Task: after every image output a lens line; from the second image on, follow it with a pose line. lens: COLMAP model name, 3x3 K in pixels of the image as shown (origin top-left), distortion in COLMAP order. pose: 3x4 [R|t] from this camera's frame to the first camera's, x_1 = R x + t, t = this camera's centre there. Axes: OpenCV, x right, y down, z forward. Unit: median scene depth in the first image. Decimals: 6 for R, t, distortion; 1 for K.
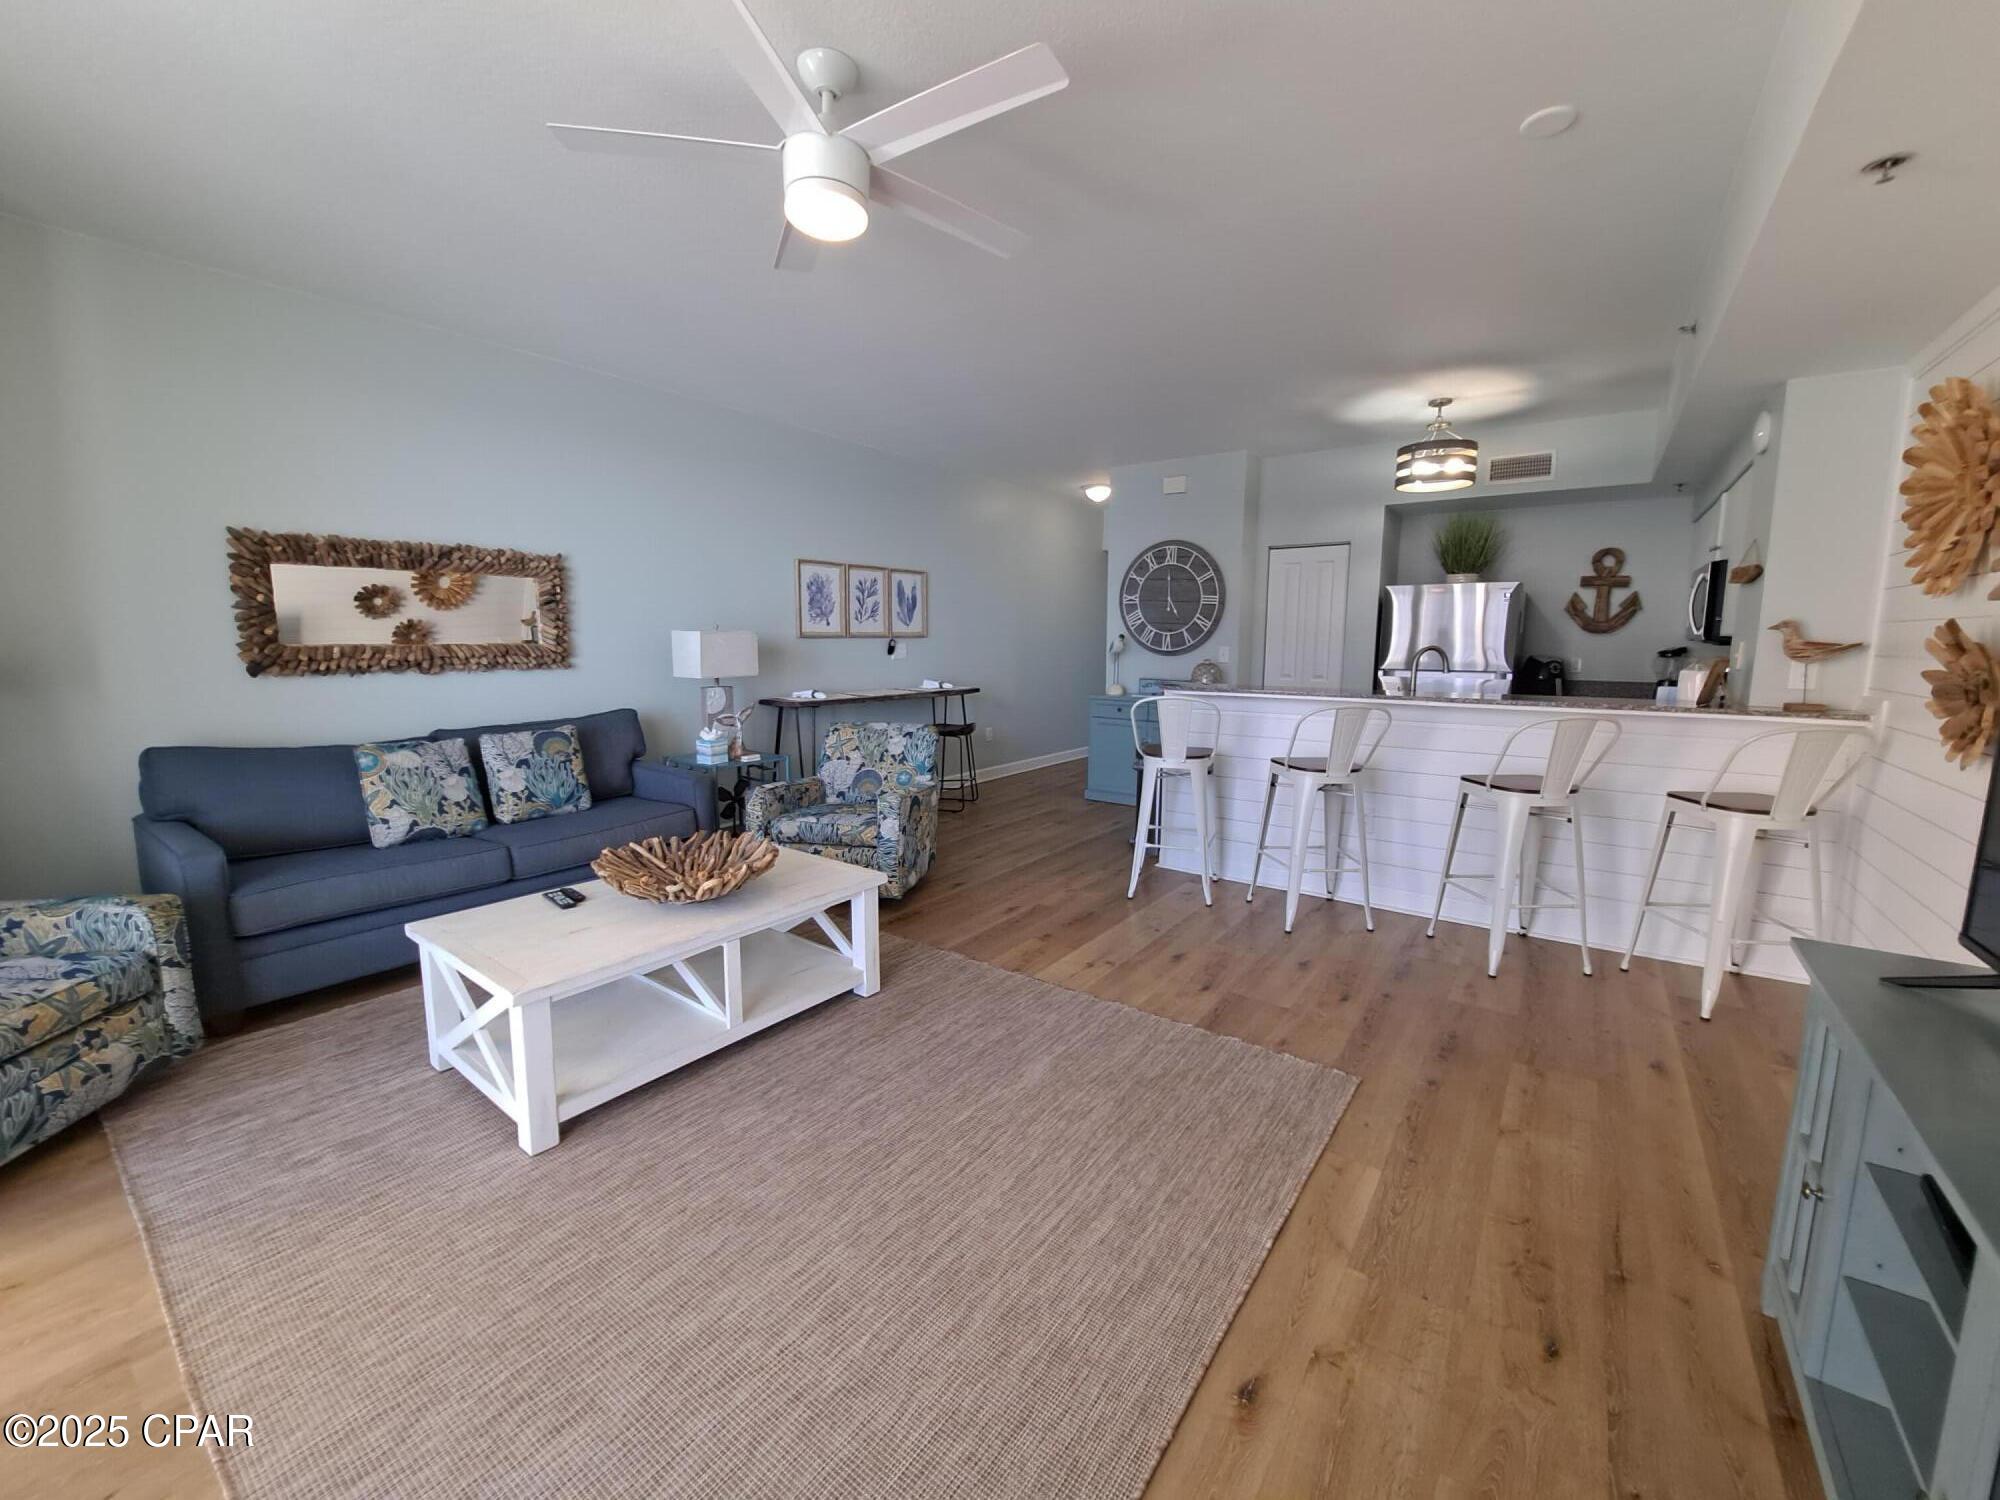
lens RADIAL K [[774.7, 0, 1000.0], [0, 774.7, 750.0], [0, 0, 1]] dist [-0.000266, -0.000160]
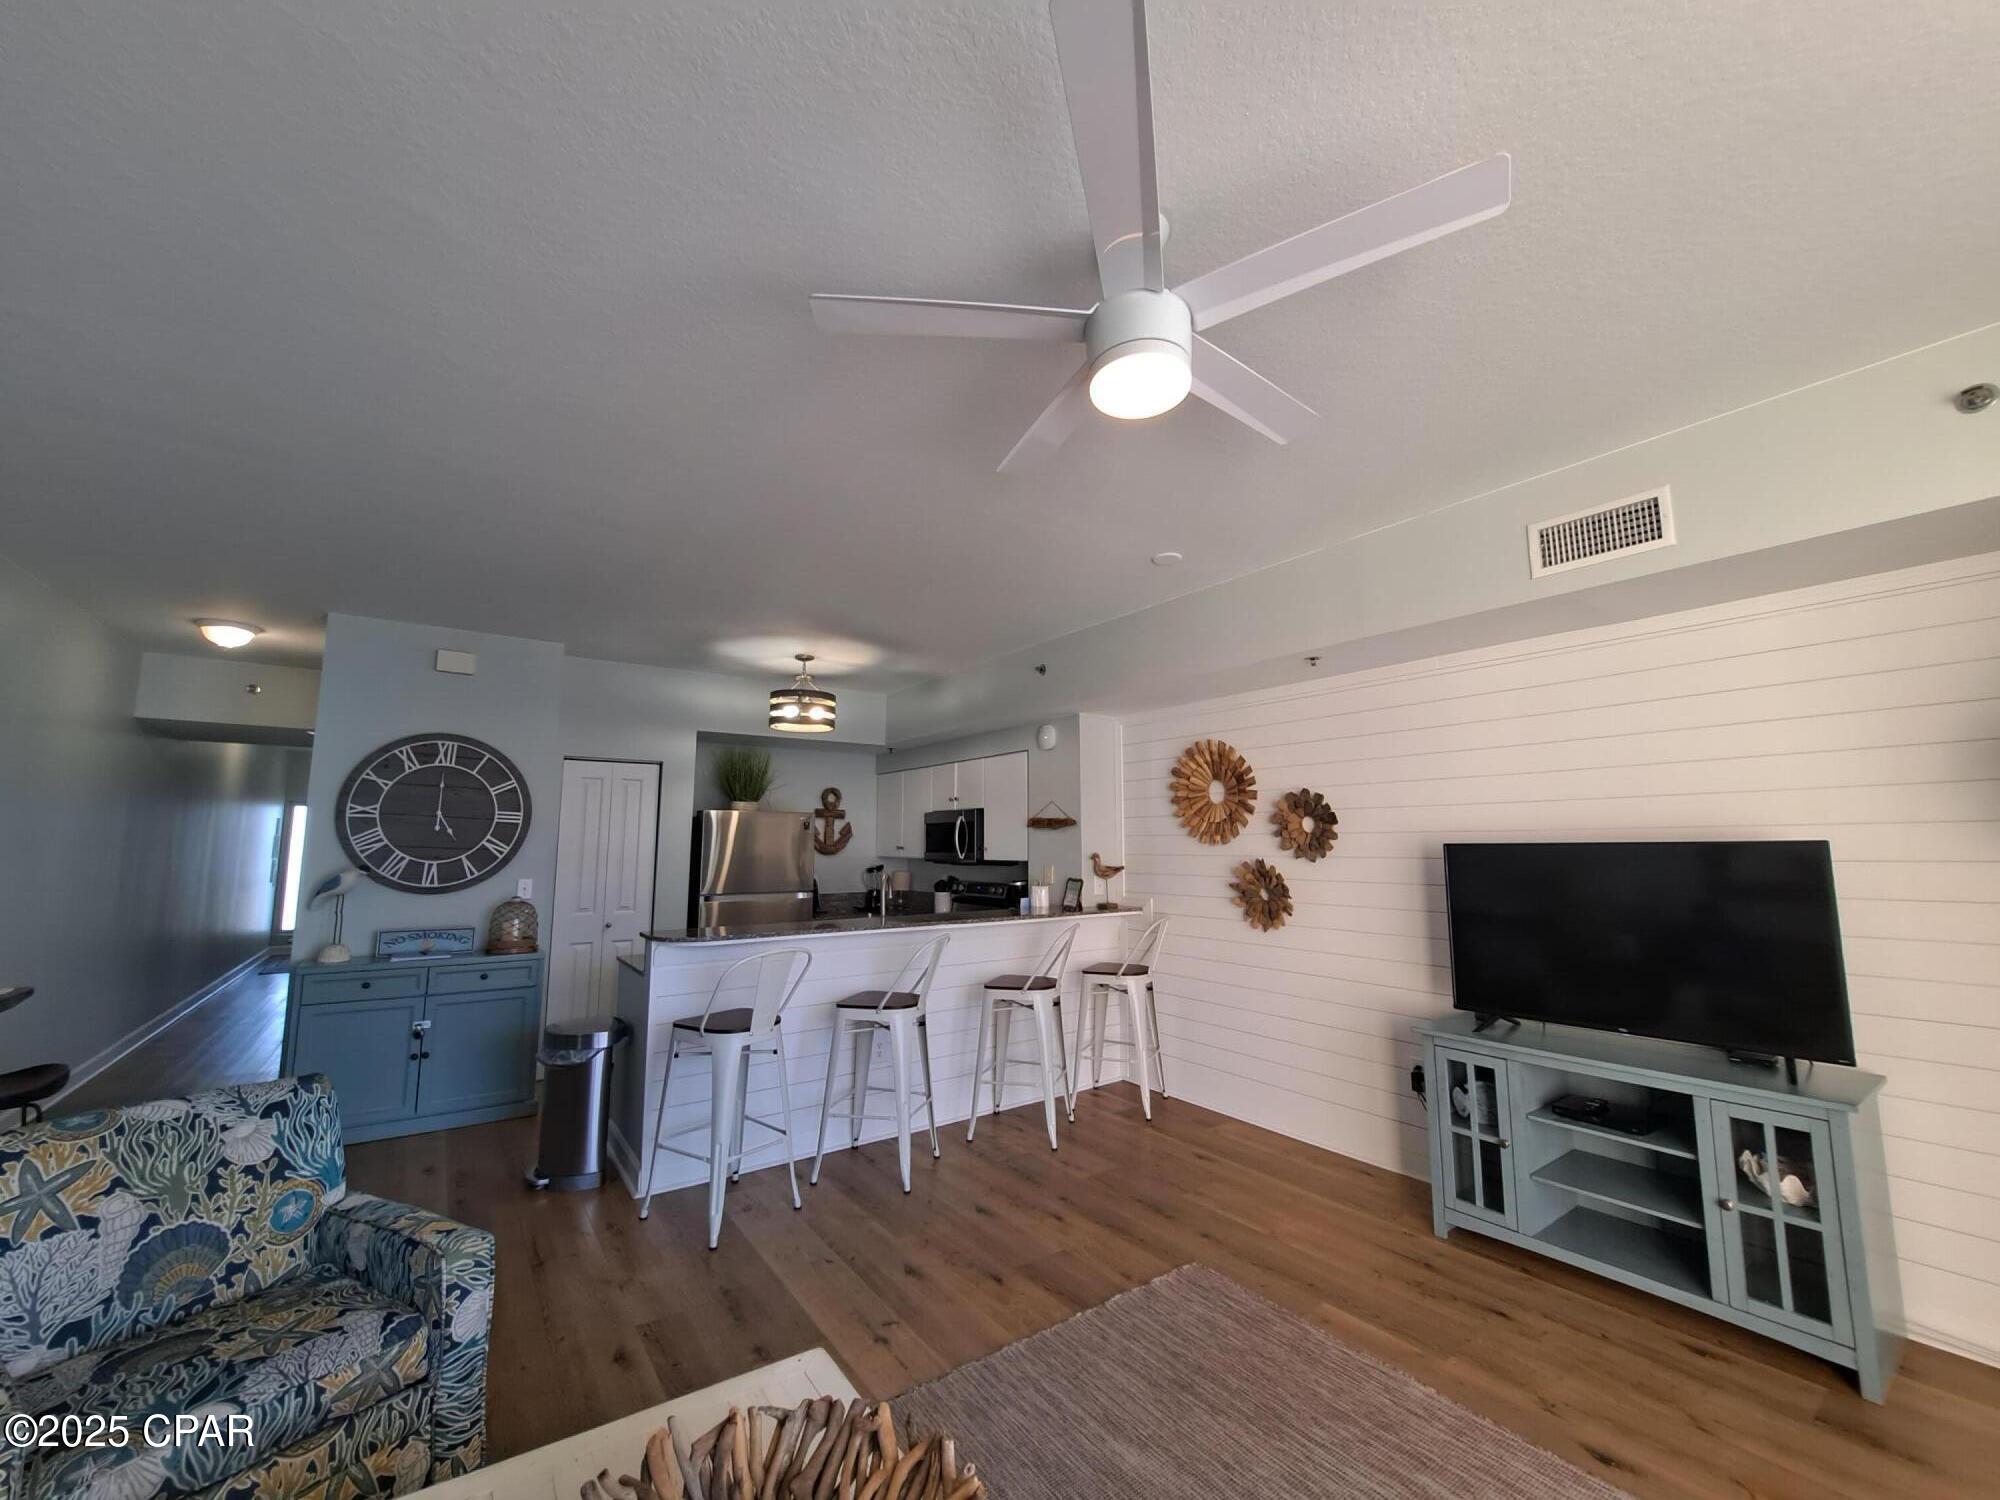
lens RADIAL K [[798.8, 0, 1000.0], [0, 798.8, 750.0], [0, 0, 1]] dist [-0.014217, -0.000448]
pose [[0.320209, 0.106171, 0.941379, -0.428487], [0.140771, 0.977336, -0.158109, -0.090835], [-0.936830, 0.183146, 0.298006, 0.409049]]
